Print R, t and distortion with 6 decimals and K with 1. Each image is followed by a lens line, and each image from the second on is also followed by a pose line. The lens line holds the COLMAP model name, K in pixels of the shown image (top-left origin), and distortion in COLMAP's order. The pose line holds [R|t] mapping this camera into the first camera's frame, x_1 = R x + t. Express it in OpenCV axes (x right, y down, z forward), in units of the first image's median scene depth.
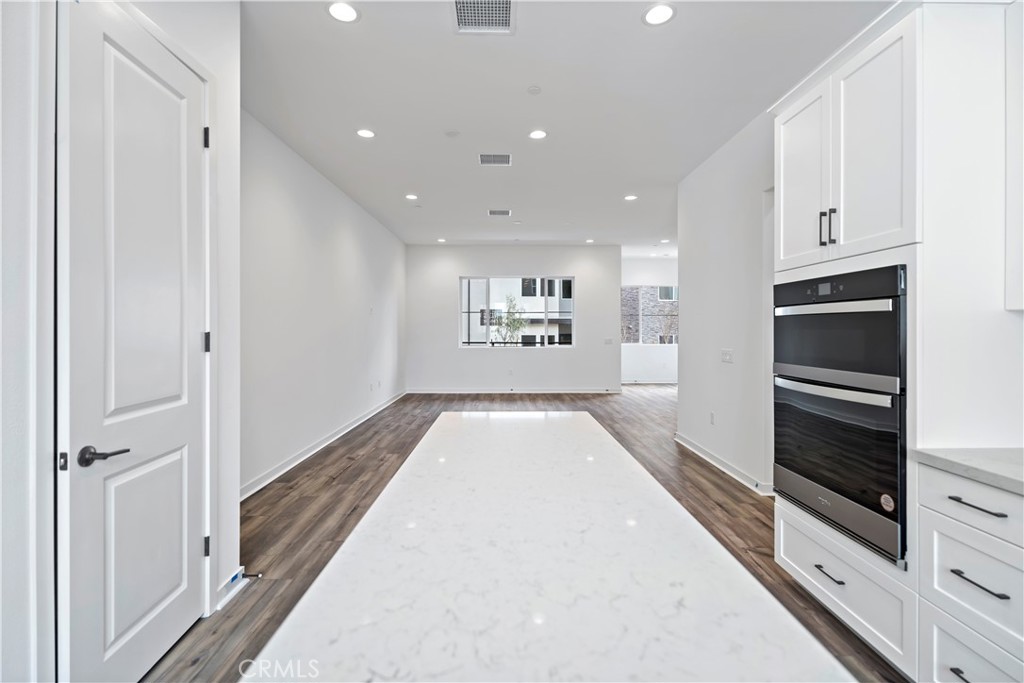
lens RADIAL K [[461.5, 0, 508.5], [0, 461.5, 328.9], [0, 0, 1]] dist [0.006575, -0.002028]
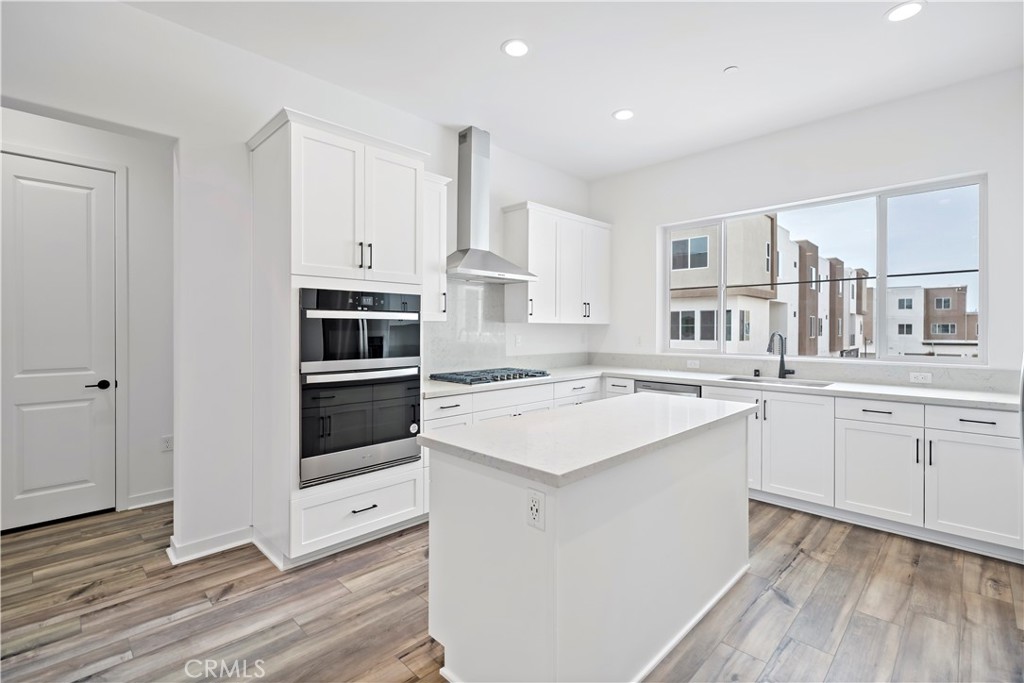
lens RADIAL K [[461.5, 0, 511.2], [0, 461.5, 333.9], [0, 0, 1]] dist [0.006575, -0.002028]
pose [[-0.704058, -0.006505, 0.710113, -0.133491], [-0.000805, 0.999965, 0.008362, 0.000004], [-0.710142, 0.005316, -0.704038, 0.379869]]
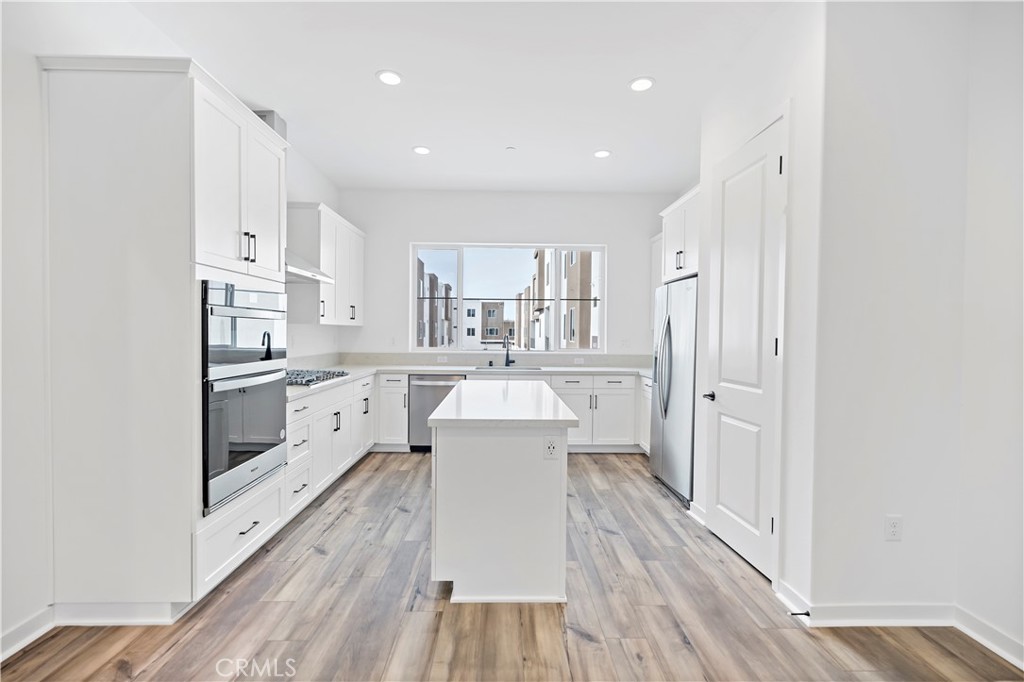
lens RADIAL K [[461.5, 0, 510.8], [0, 461.5, 340.3], [0, 0, 1]] dist [0.006575, -0.002028]
pose [[-0.999820, -0.008852, -0.016752, 0.004095], [-0.009110, 0.999840, 0.015380, 0.000540], [0.016613, 0.015530, -0.999741, 0.515650]]
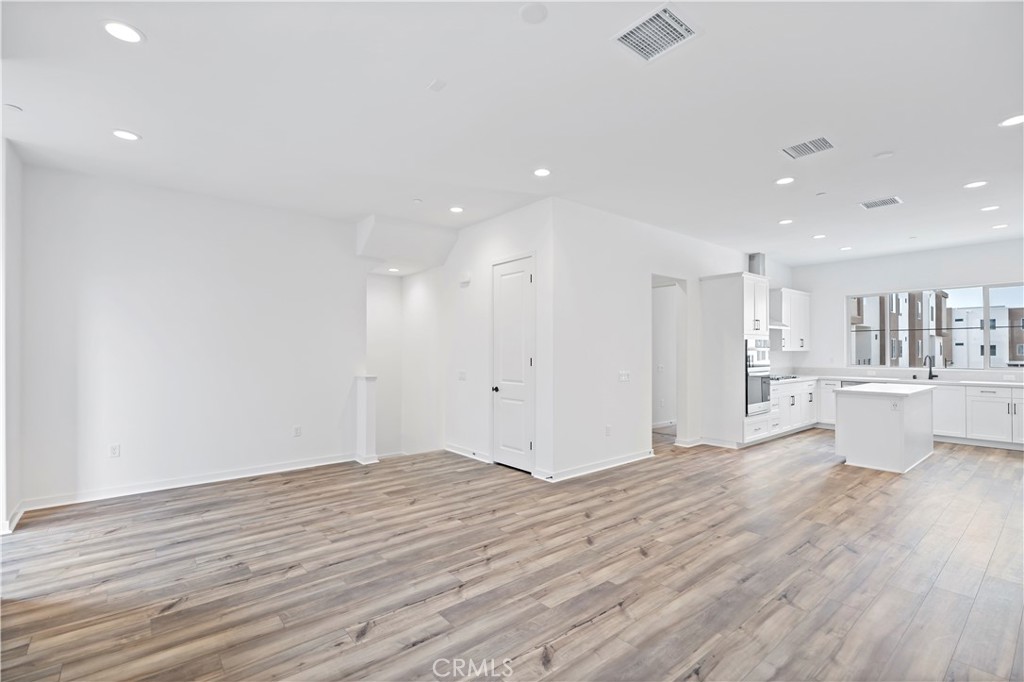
lens RADIAL K [[461.5, 0, 510.6], [0, 461.5, 348.9], [0, 0, 1]] dist [0.006575, -0.002028]
pose [[-0.634355, 0.005636, 0.773022, -0.172302], [0.001724, 0.999981, -0.005876, -0.006947], [-0.773040, -0.002394, -0.634352, 1.029291]]
